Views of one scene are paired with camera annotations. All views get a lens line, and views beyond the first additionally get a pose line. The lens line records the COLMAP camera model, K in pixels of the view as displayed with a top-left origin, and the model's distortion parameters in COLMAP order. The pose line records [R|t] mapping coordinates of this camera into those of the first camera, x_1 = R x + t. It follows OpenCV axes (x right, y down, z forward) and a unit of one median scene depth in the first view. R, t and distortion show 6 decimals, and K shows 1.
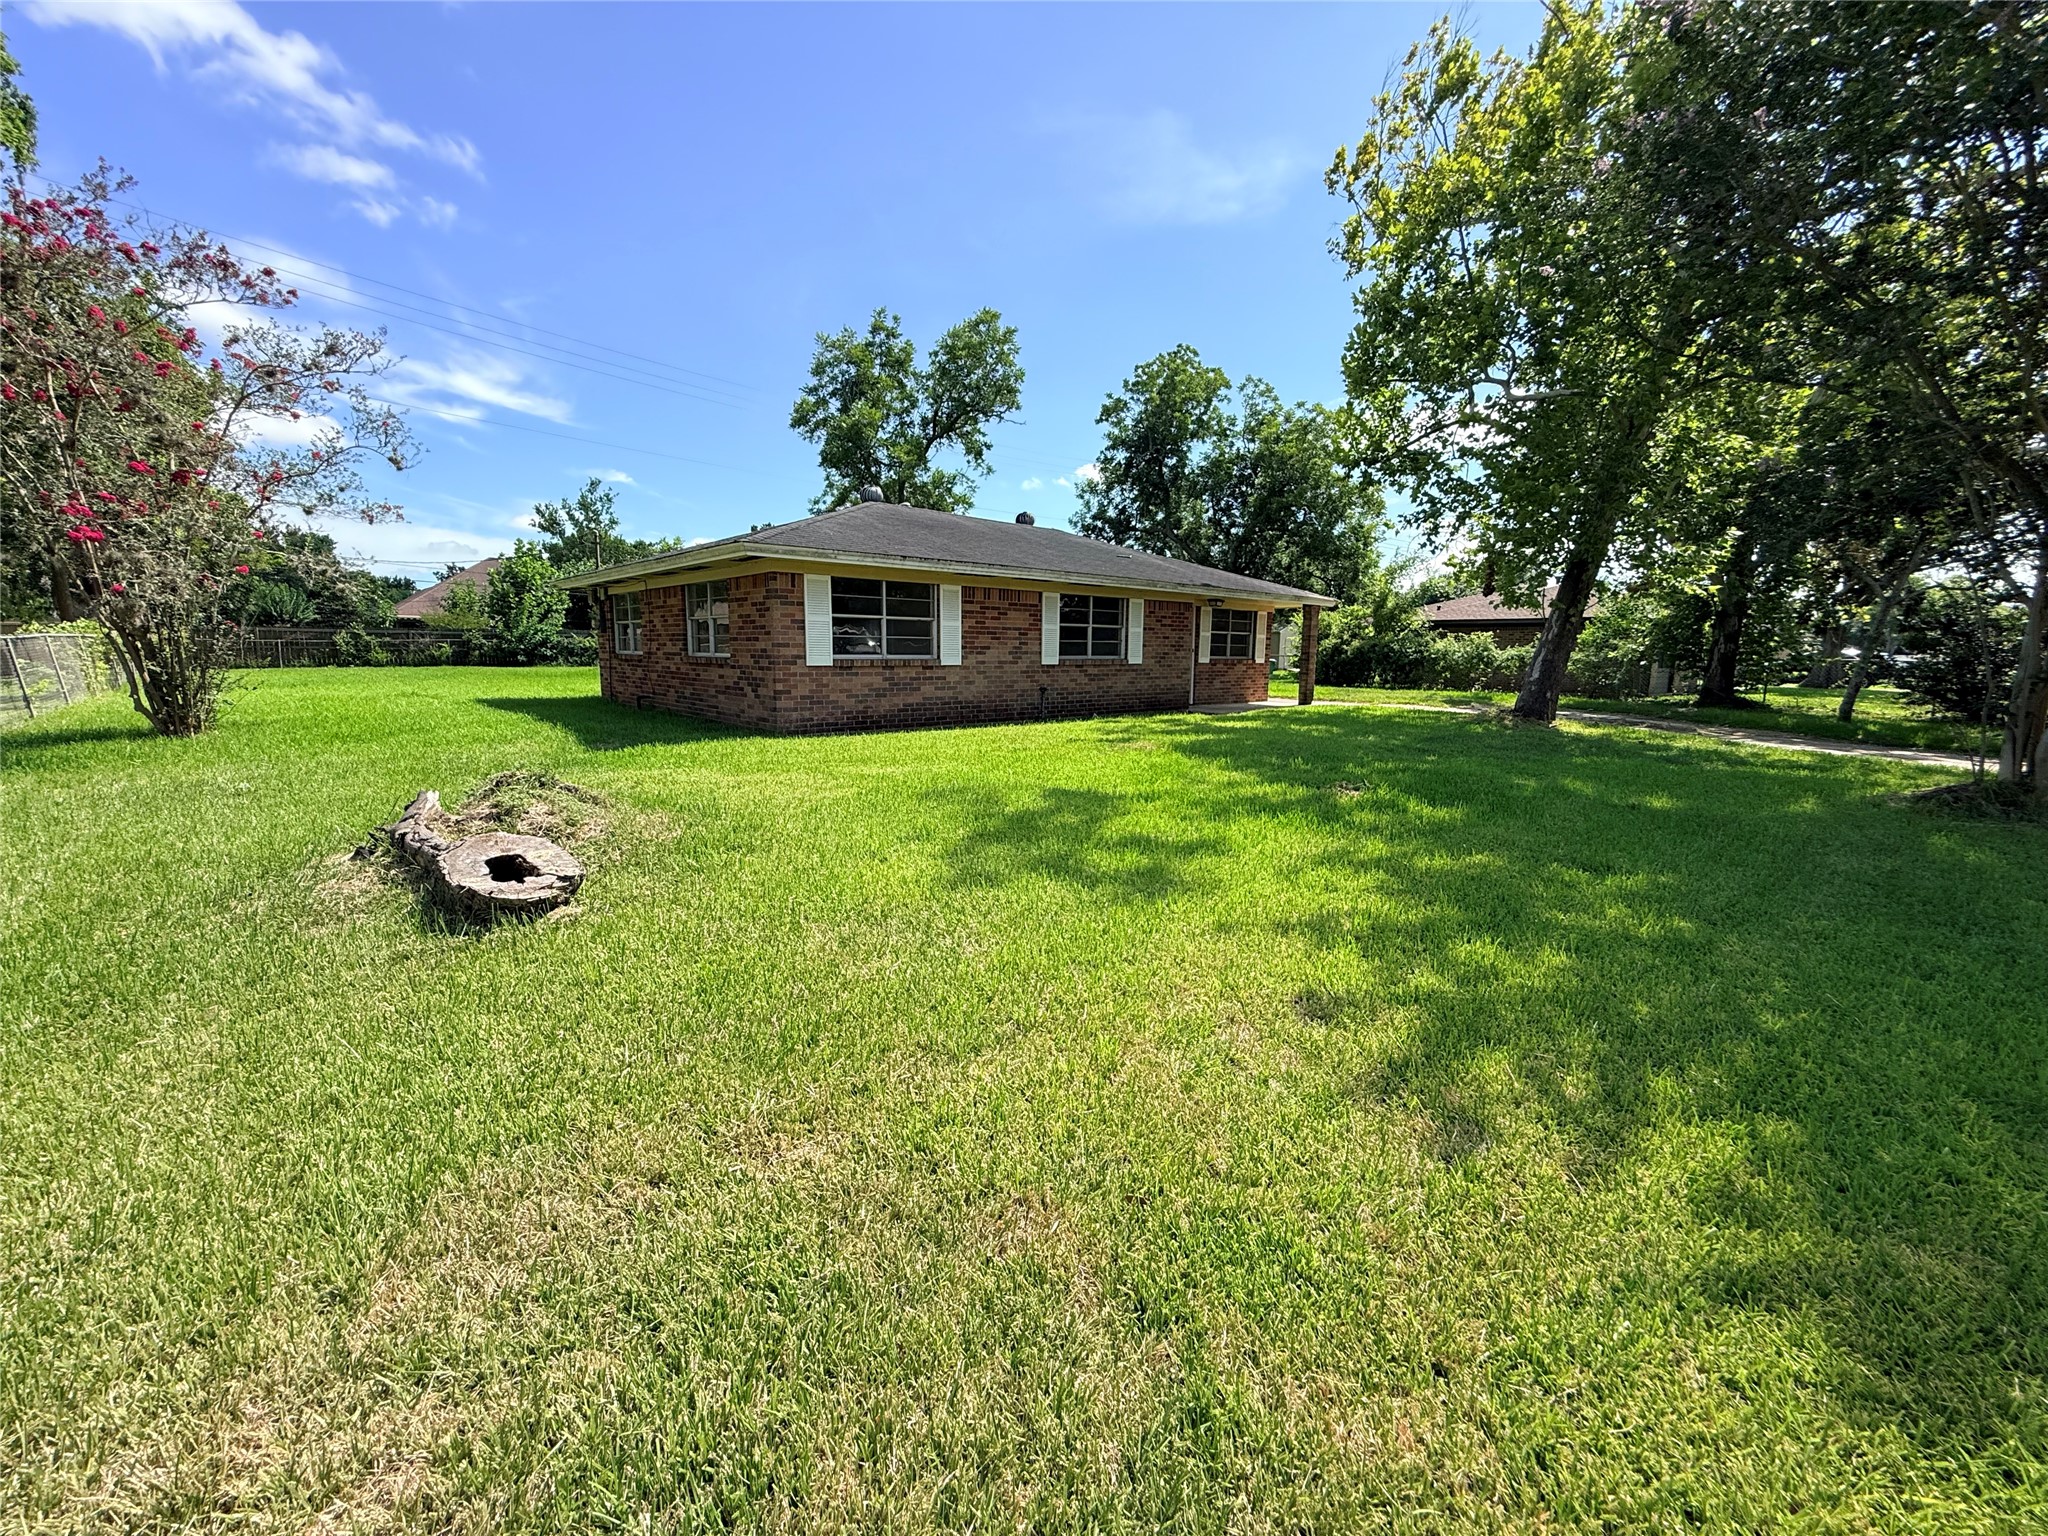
lens RADIAL K [[818.2, 0, 1024.0], [0, 818.2, 768.0], [0, 0, 1]] dist [-0.000926, -0.000354]
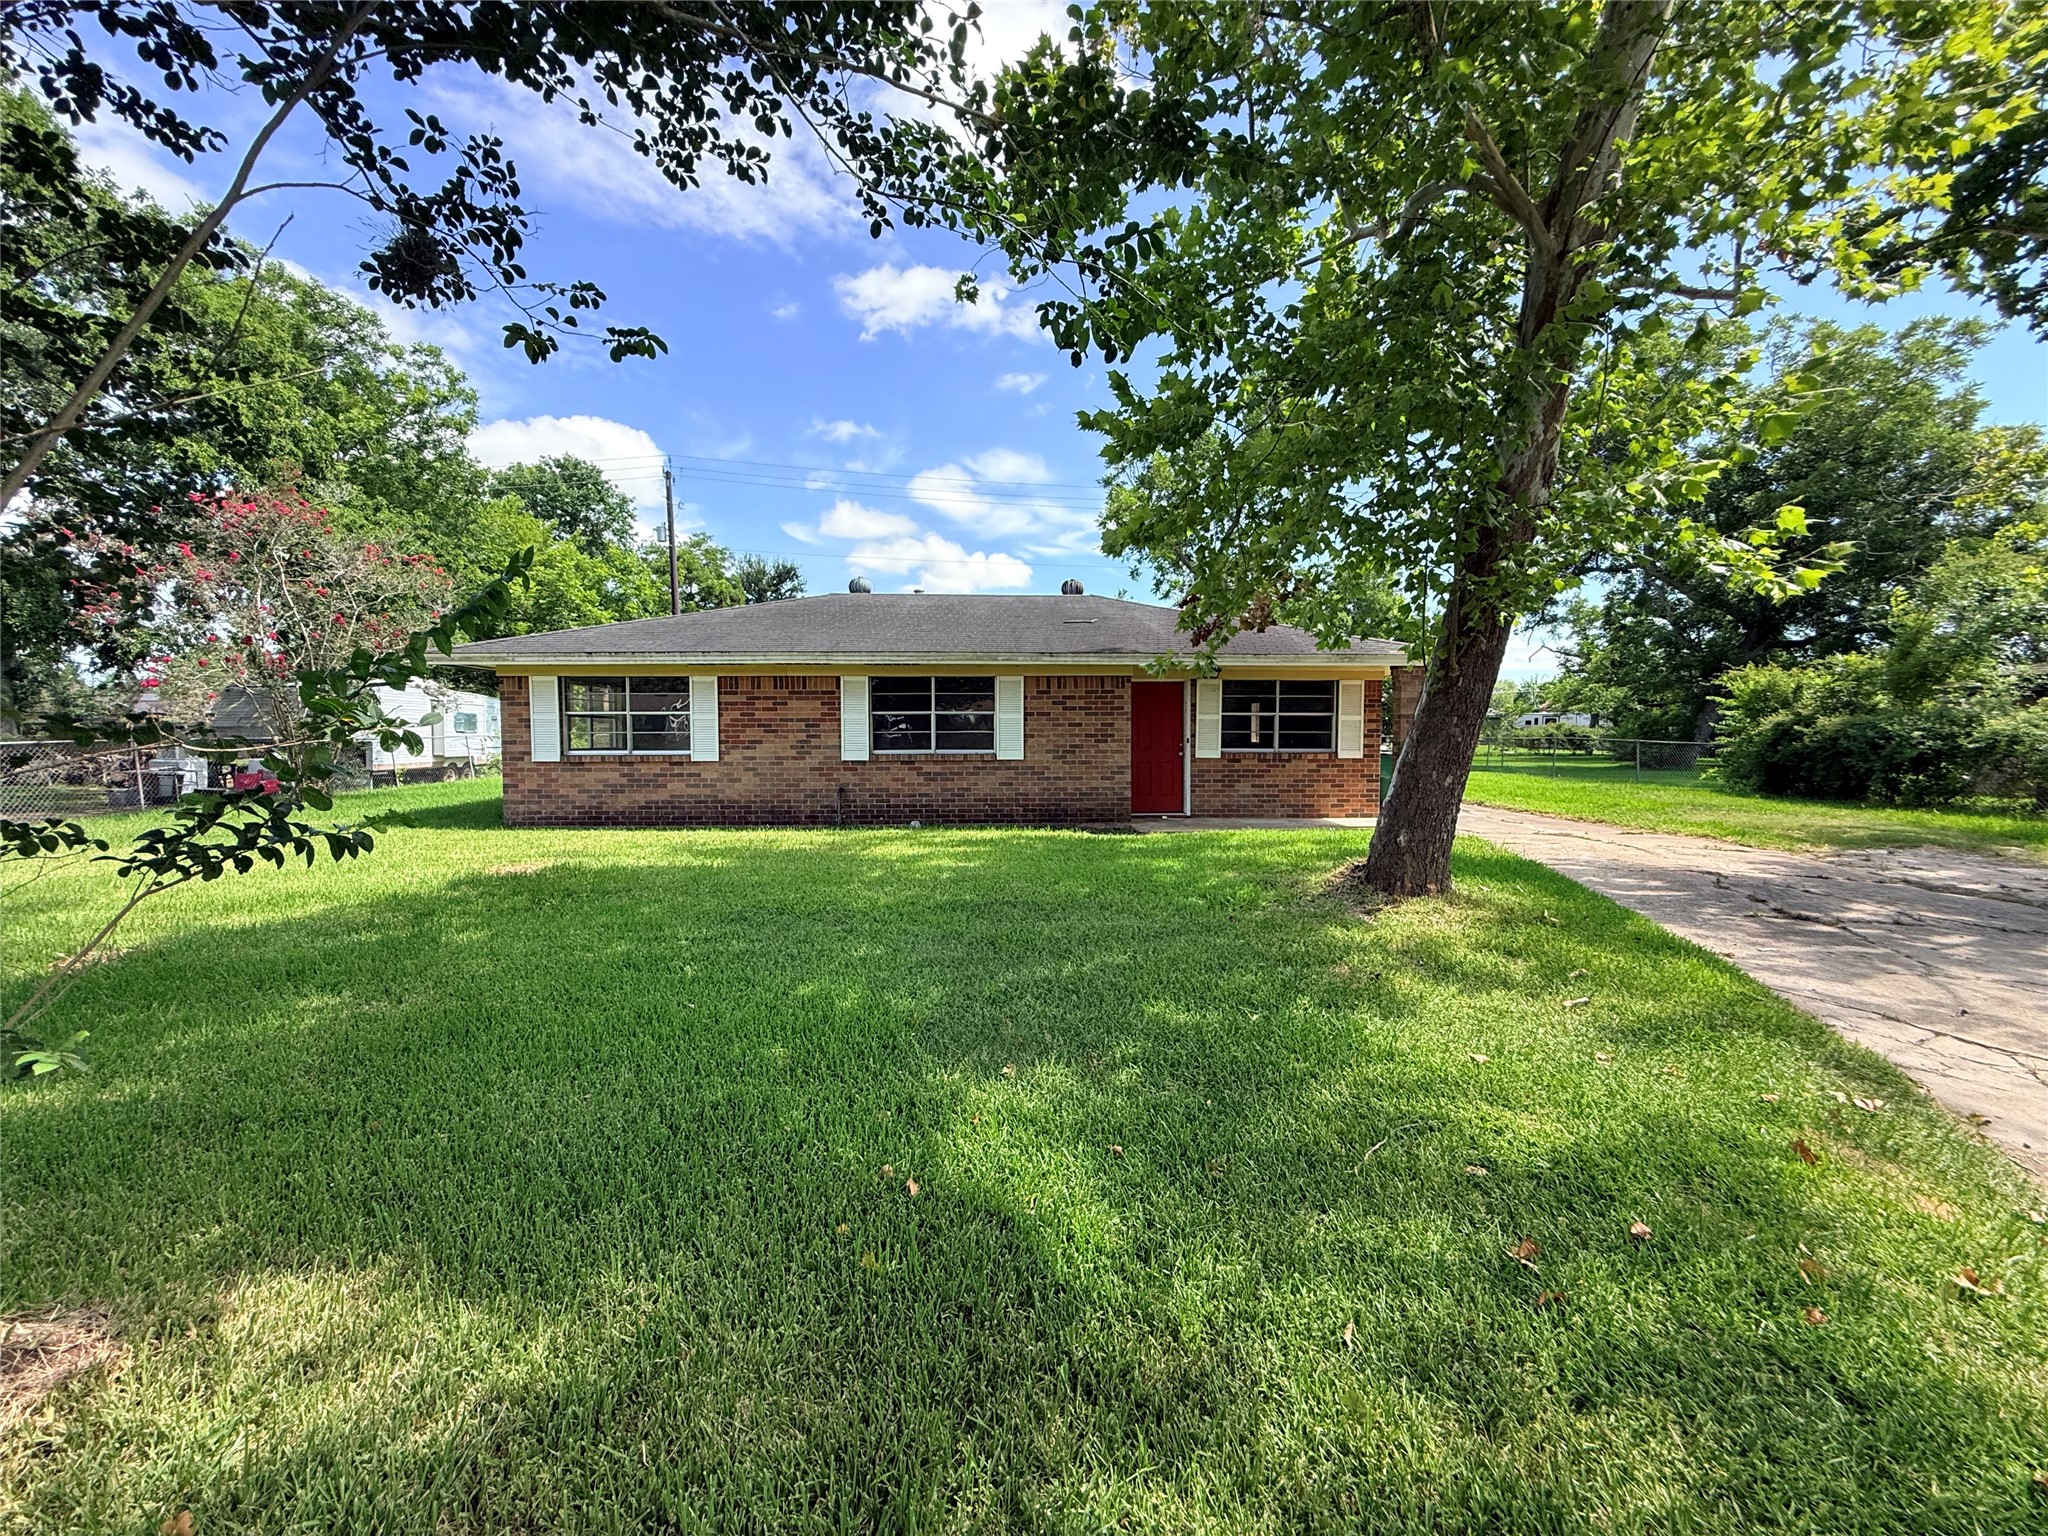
lens RADIAL K [[822.7, 0, 1018.4], [0, 822.7, 772.9], [0, 0, 1]] dist [0.001730, 0.000178]
pose [[0.767524, 0.019099, -0.640736, 1.485860], [-0.082763, 0.994142, -0.069507, -0.146687], [0.635655, 0.106377, 0.764609, 0.977784]]
